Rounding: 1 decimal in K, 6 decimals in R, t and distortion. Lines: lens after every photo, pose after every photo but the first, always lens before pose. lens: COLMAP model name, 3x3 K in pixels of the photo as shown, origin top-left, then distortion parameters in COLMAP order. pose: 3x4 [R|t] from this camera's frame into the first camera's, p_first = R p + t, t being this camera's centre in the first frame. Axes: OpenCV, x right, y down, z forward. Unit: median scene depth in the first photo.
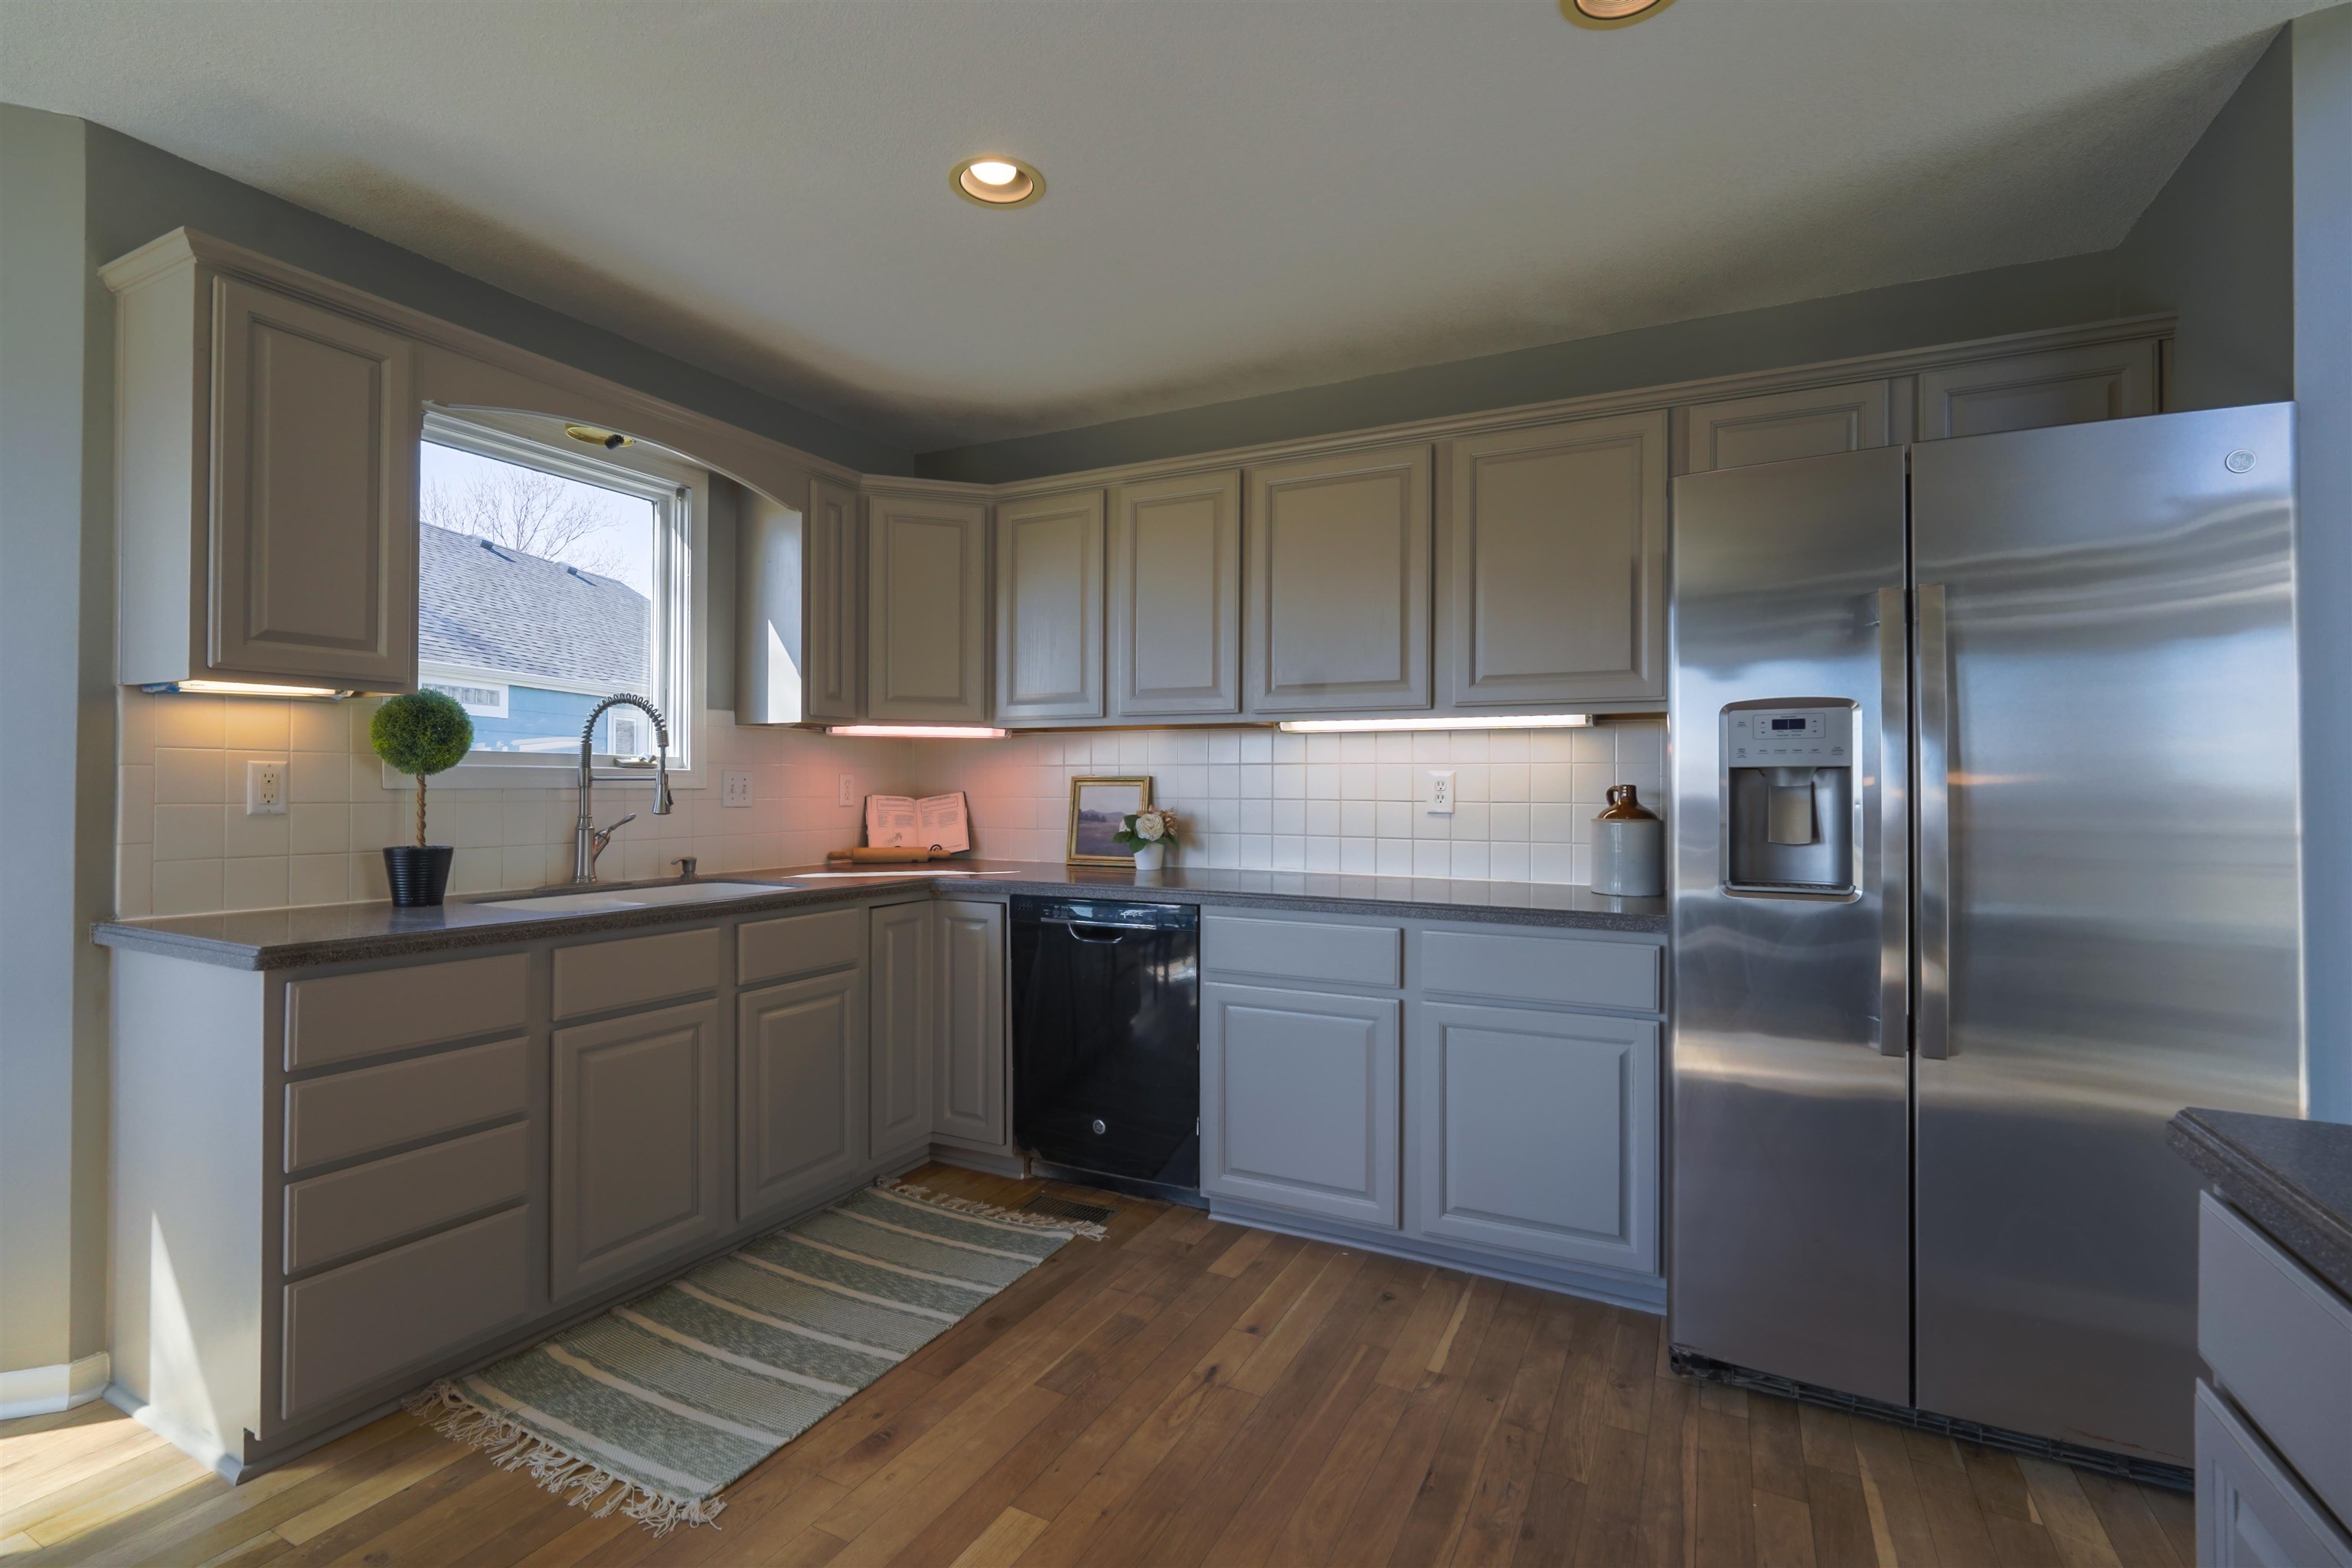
lens RADIAL K [[1052.9, 0, 1173.7], [0, 1052.9, 782.9], [0, 0, 1]] dist [-0.014928, 0.003050]
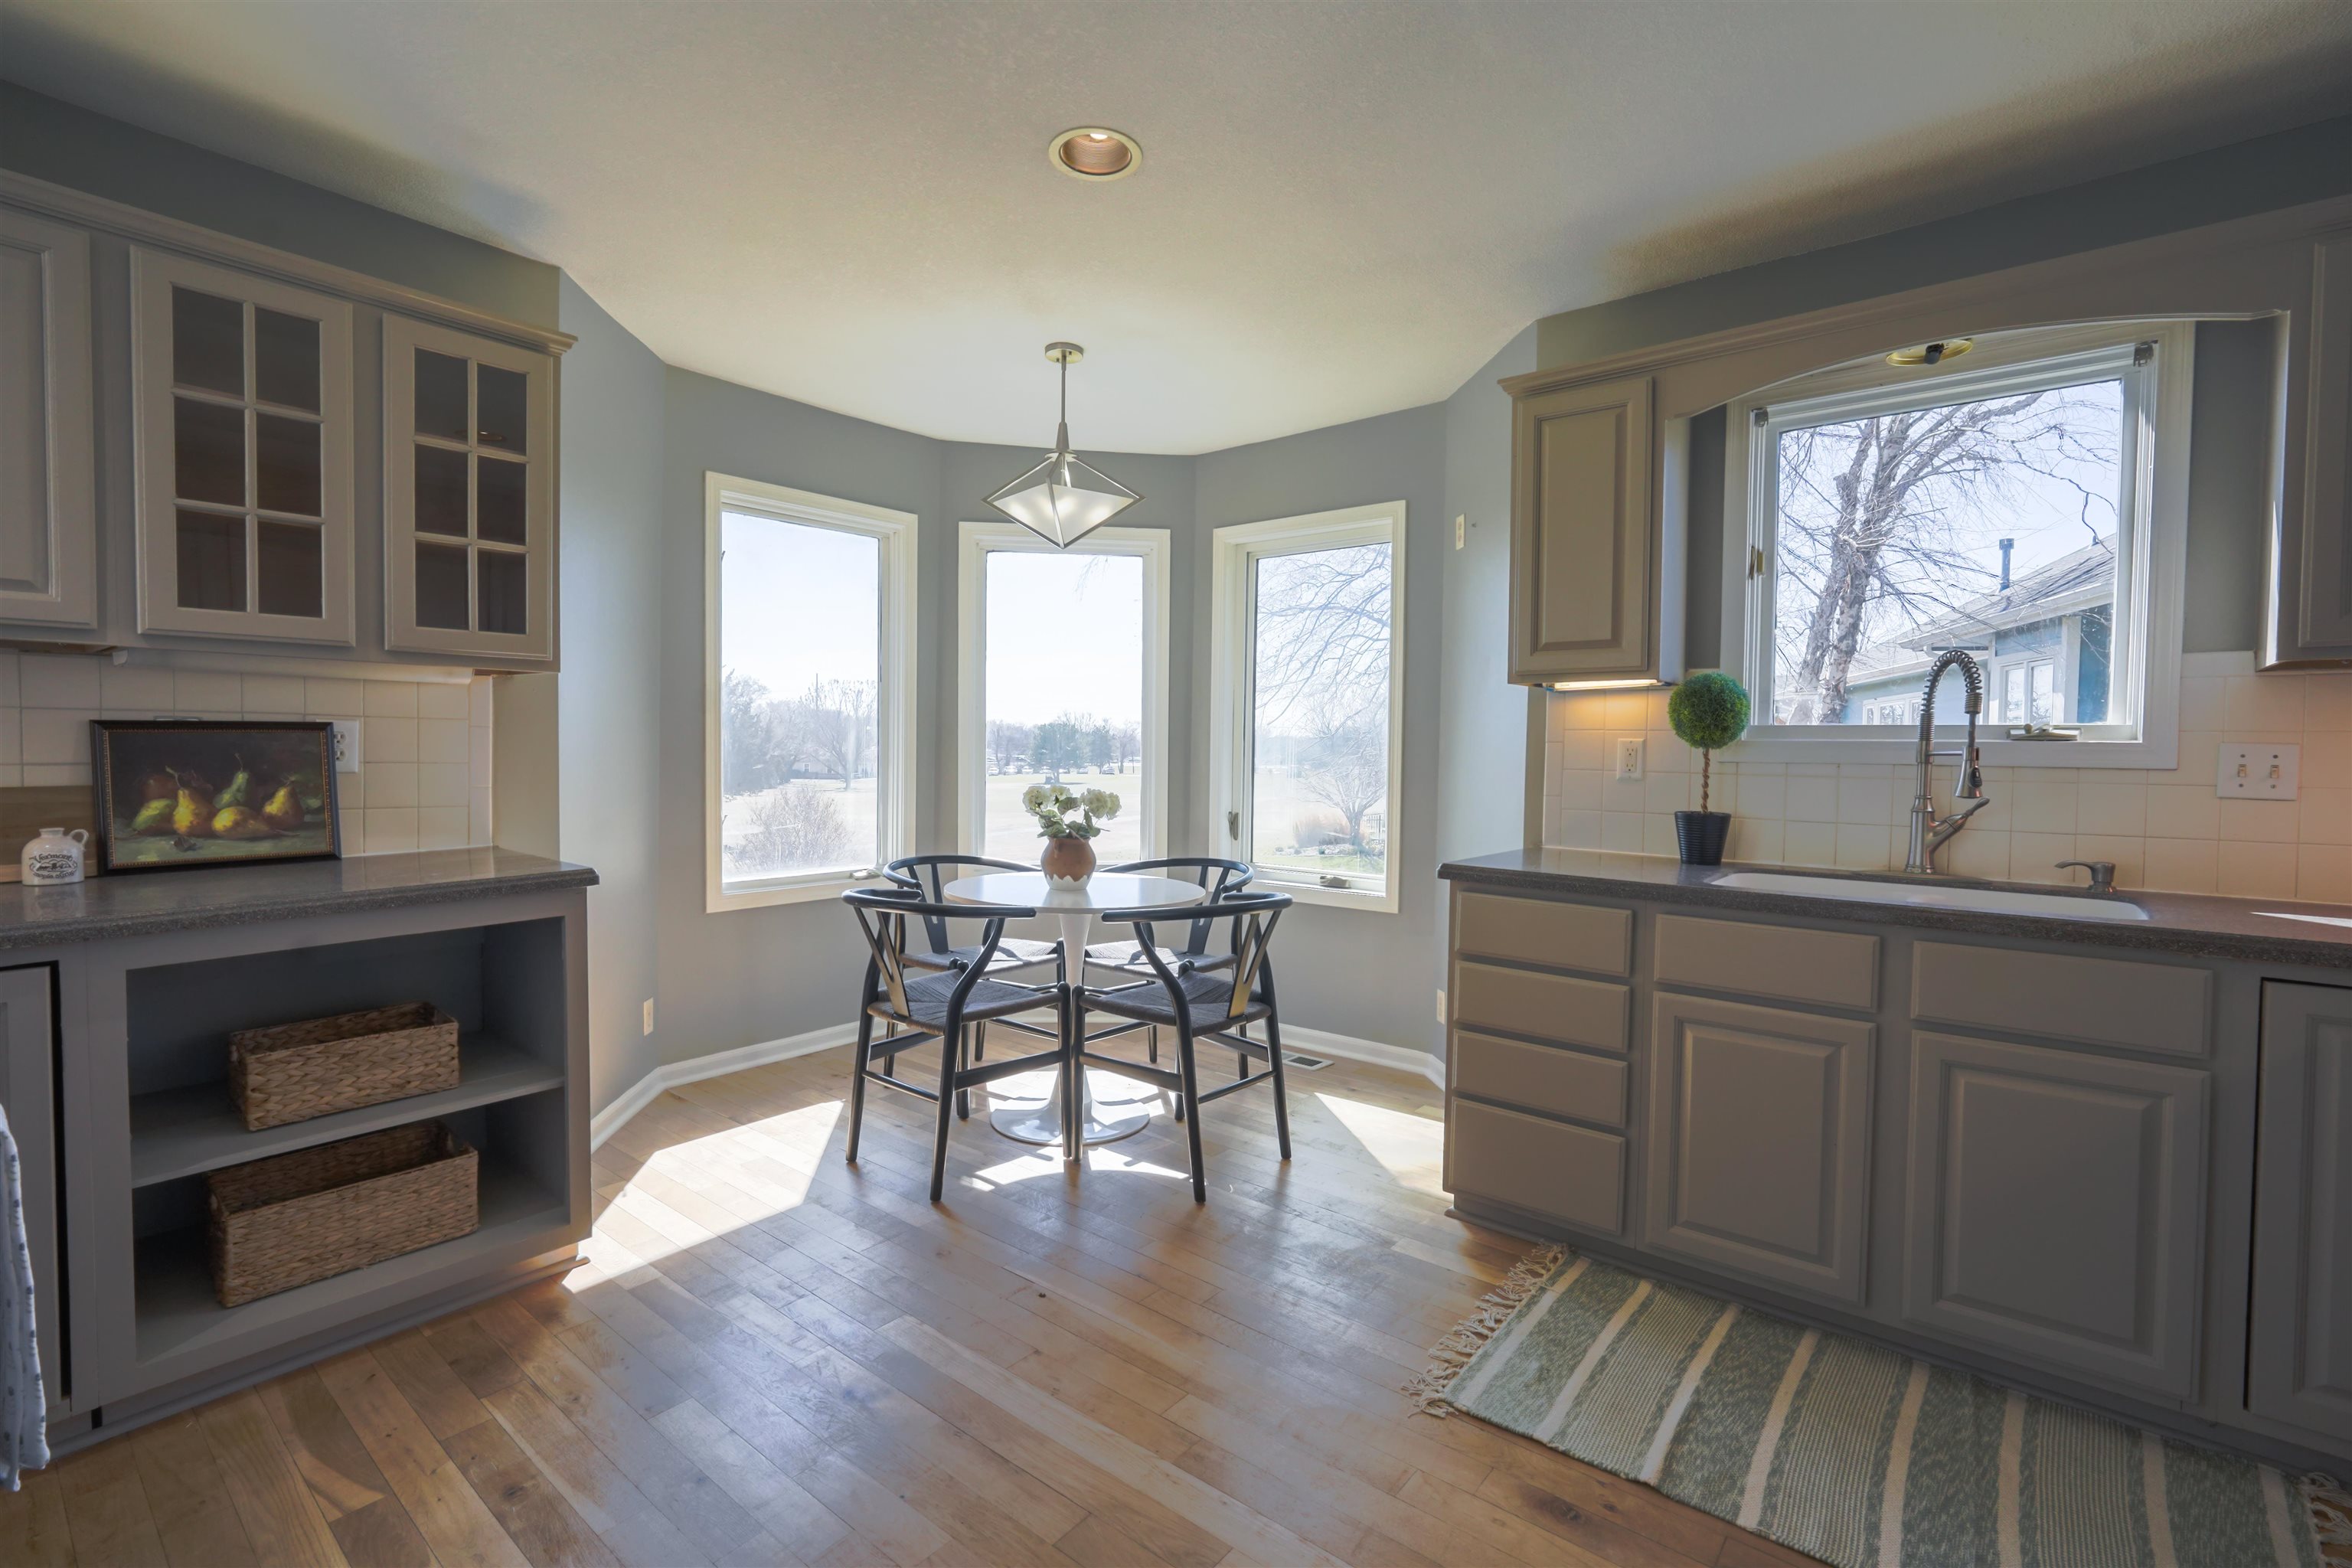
lens RADIAL K [[1052.9, 0, 1166.9], [0, 1052.9, 775.1], [0, 0, 1]] dist [-0.014928, 0.003050]
pose [[-0.213031, 0.021317, -0.976813, 0.492501], [-0.007728, 0.999694, 0.023502, -0.001769], [0.977015, 0.012556, -0.212801, 0.672792]]
